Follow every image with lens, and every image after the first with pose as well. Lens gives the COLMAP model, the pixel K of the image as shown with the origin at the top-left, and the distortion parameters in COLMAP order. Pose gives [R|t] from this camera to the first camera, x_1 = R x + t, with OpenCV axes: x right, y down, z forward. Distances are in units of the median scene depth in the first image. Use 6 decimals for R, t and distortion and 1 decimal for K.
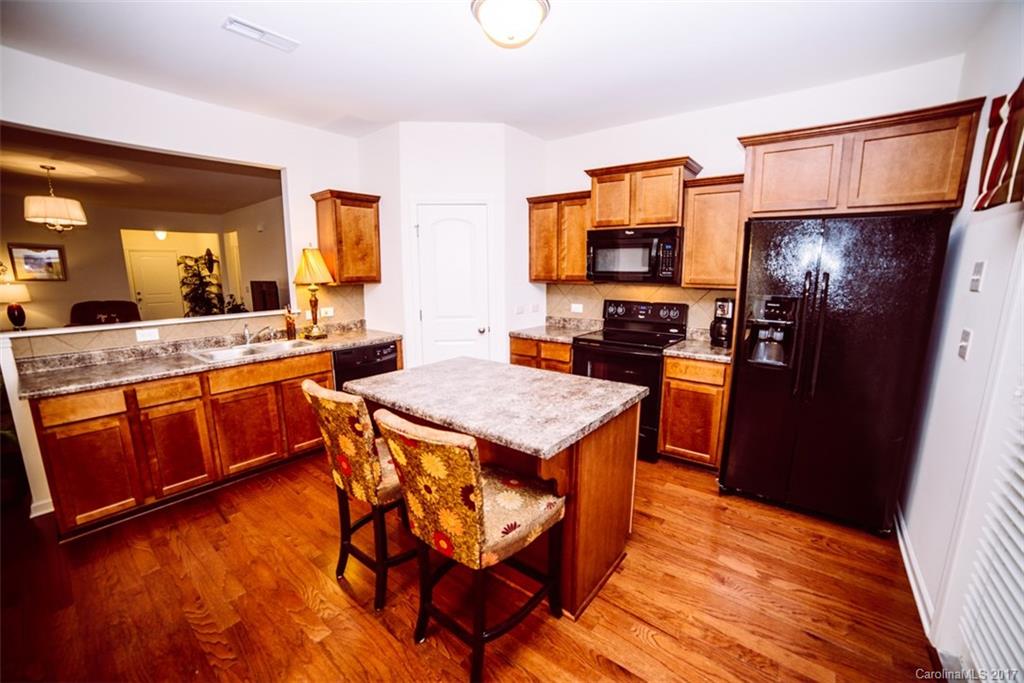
lens RADIAL K [[418.4, 0, 512.2], [0, 418.4, 343.6], [0, 0, 1]] dist [-0.108482, 0.038464]
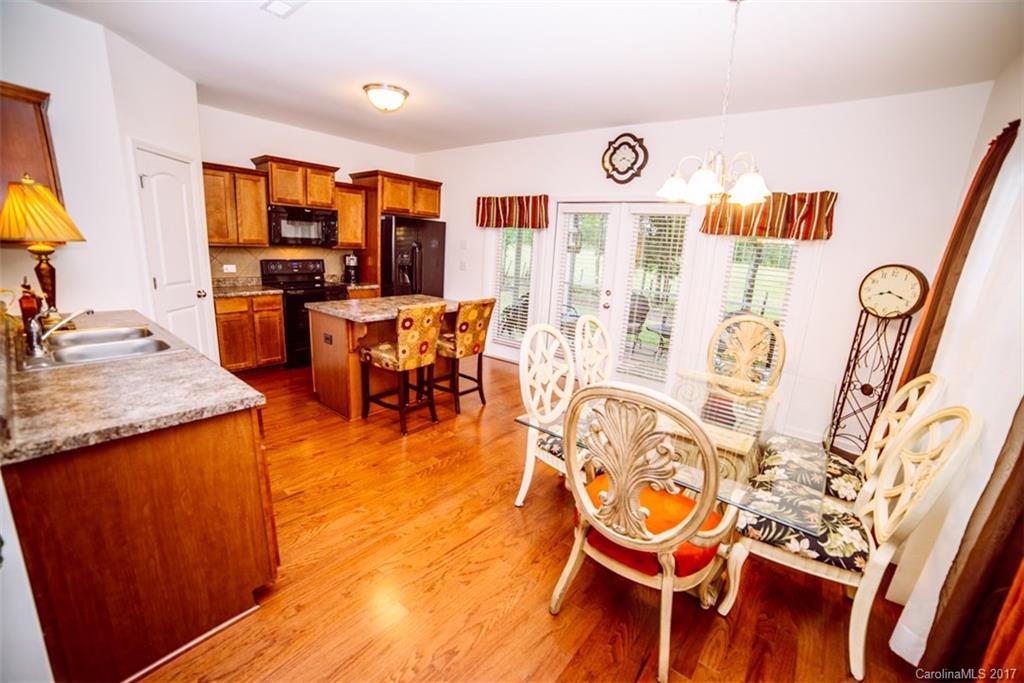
lens RADIAL K [[418.4, 0, 512.2], [0, 418.4, 343.6], [0, 0, 1]] dist [-0.108482, 0.038464]
pose [[0.006747, -0.219918, 0.975495, -1.026404], [0.122792, 0.968317, 0.217451, -0.033152], [-0.992409, 0.118316, 0.033537, 0.261425]]
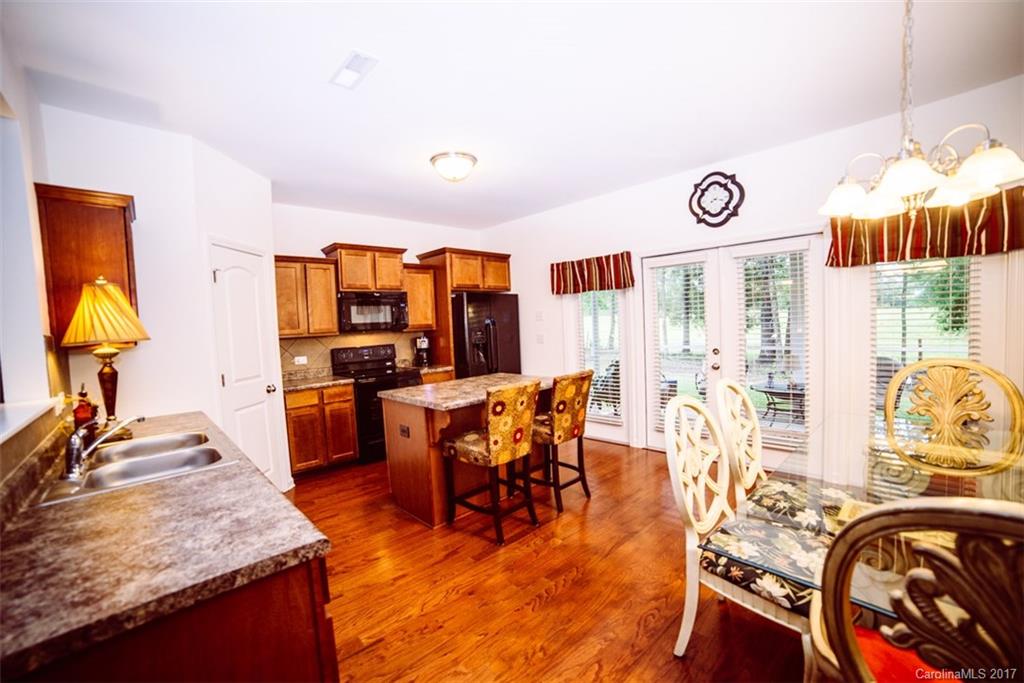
lens RADIAL K [[418.4, 0, 512.2], [0, 418.4, 343.6], [0, 0, 1]] dist [-0.108482, 0.038464]
pose [[0.141948, -0.050664, 0.988577, -0.890865], [0.221301, 0.975036, 0.018194, -0.028916], [-0.964820, 0.216190, 0.149616, 0.339756]]
